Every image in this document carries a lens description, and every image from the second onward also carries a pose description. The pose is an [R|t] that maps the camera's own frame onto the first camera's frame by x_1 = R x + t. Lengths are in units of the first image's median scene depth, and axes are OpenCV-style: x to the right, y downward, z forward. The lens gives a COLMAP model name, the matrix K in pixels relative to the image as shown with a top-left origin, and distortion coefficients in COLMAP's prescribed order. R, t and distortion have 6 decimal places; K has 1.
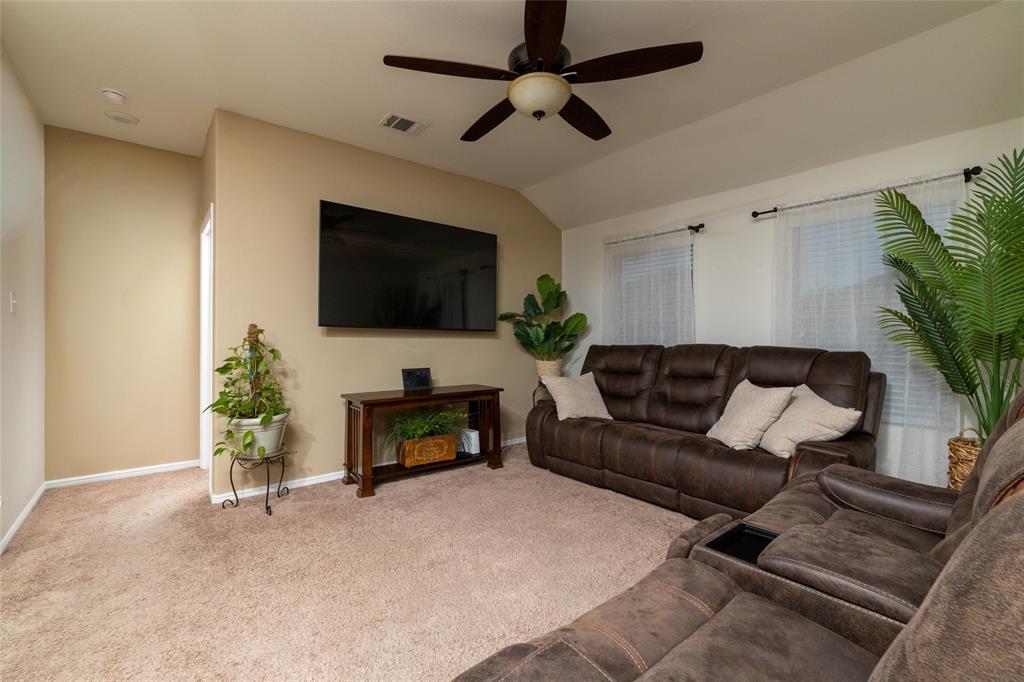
lens RADIAL K [[439.0, 0, 519.1], [0, 439.0, 338.1], [0, 0, 1]] dist [-0.001968, -0.000540]
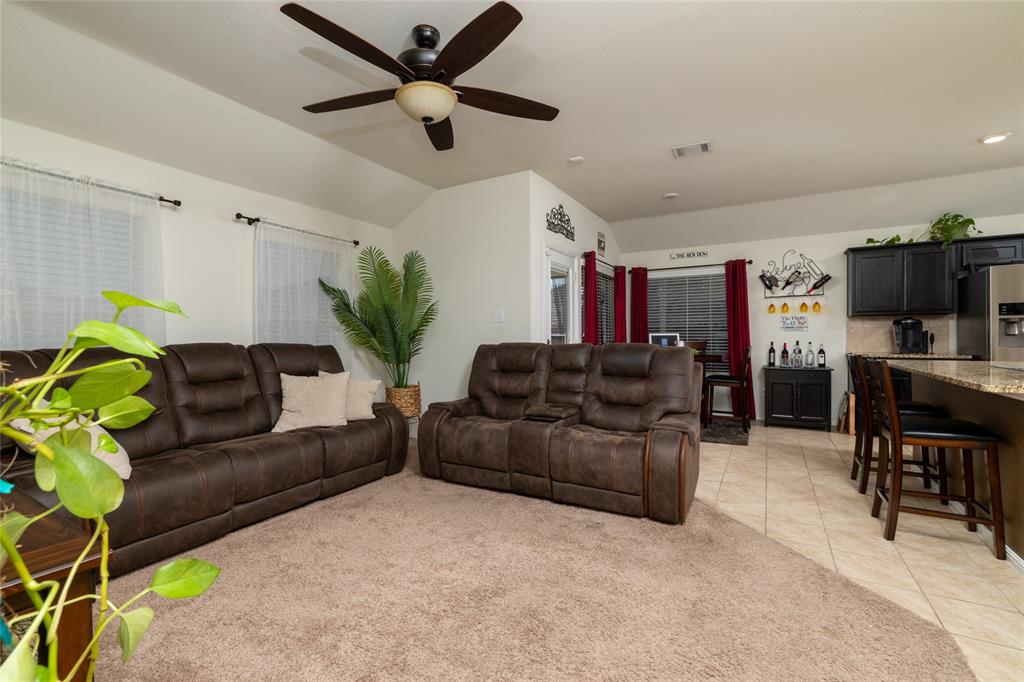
lens RADIAL K [[439.0, 0, 514.4], [0, 439.0, 338.7], [0, 0, 1]] dist [-0.001968, -0.000540]
pose [[-0.333698, -0.007956, 0.942647, -0.602304], [0.004846, 0.999937, 0.010155, -0.001393], [-0.942668, 0.007957, -0.333638, 0.682131]]
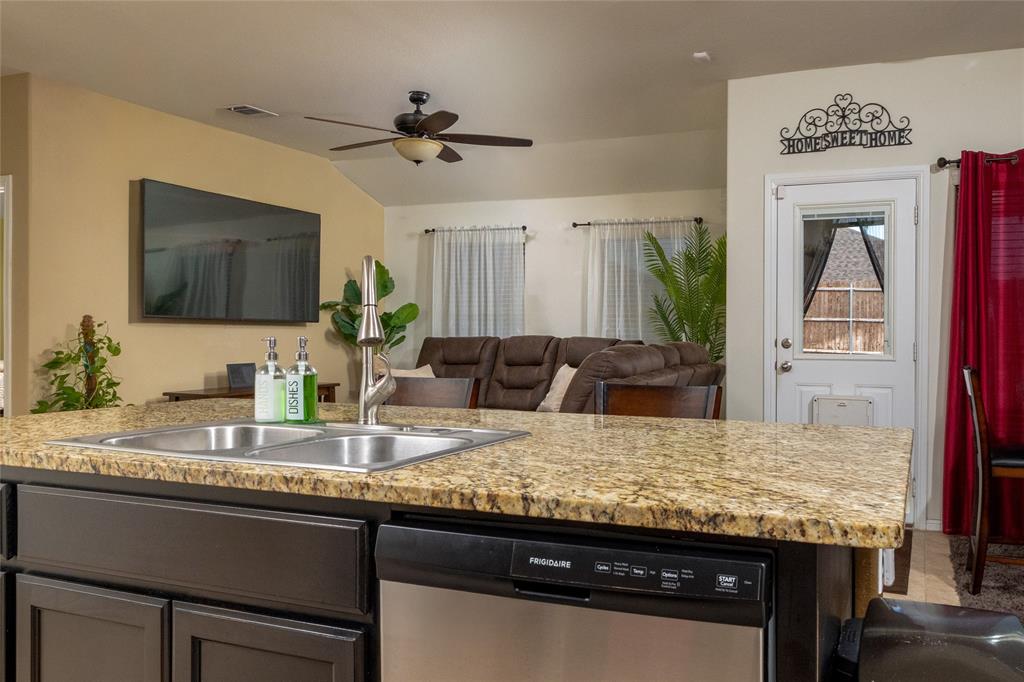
lens RADIAL K [[783.3, 0, 643.0], [0, 783.3, 341.1], [0, 0, 1]] dist [-0.015280, 0.008568]
pose [[0.865565, -0.008518, 0.500723, -0.332794], [0.000109, 0.999859, 0.016820, -0.005191], [-0.500796, -0.014505, 0.865444, -0.850133]]
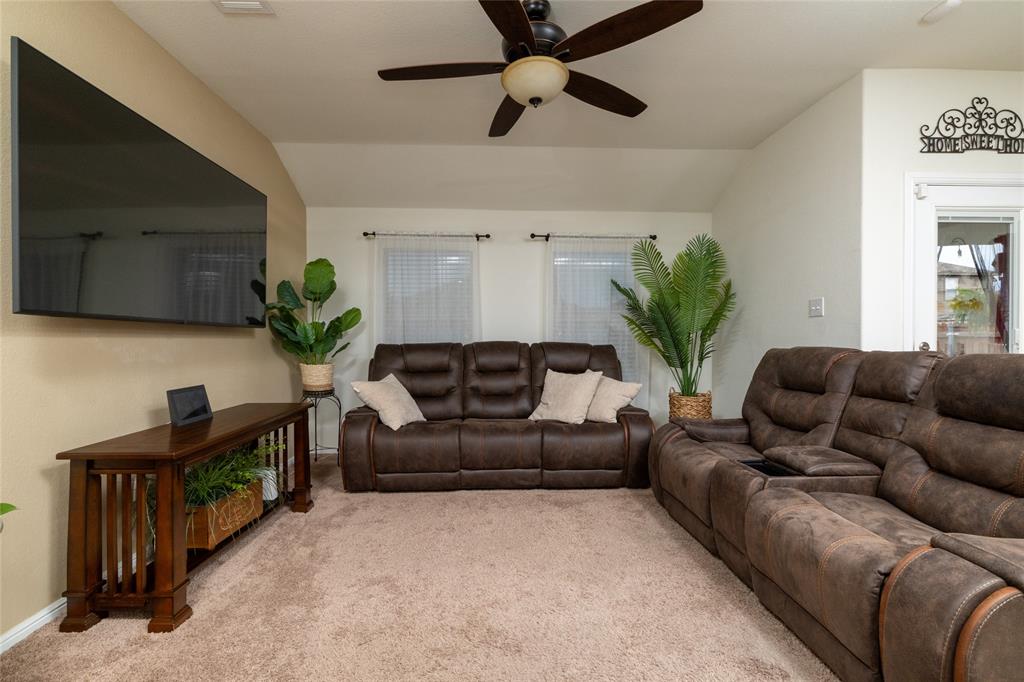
lens RADIAL K [[439.0, 0, 502.9], [0, 439.0, 336.5], [0, 0, 1]] dist [-0.001968, -0.000540]
pose [[0.615200, -0.005714, 0.788350, -0.455196], [0.004821, 0.999982, 0.003486, -0.002373], [-0.788356, 0.001656, 0.615217, 0.282327]]
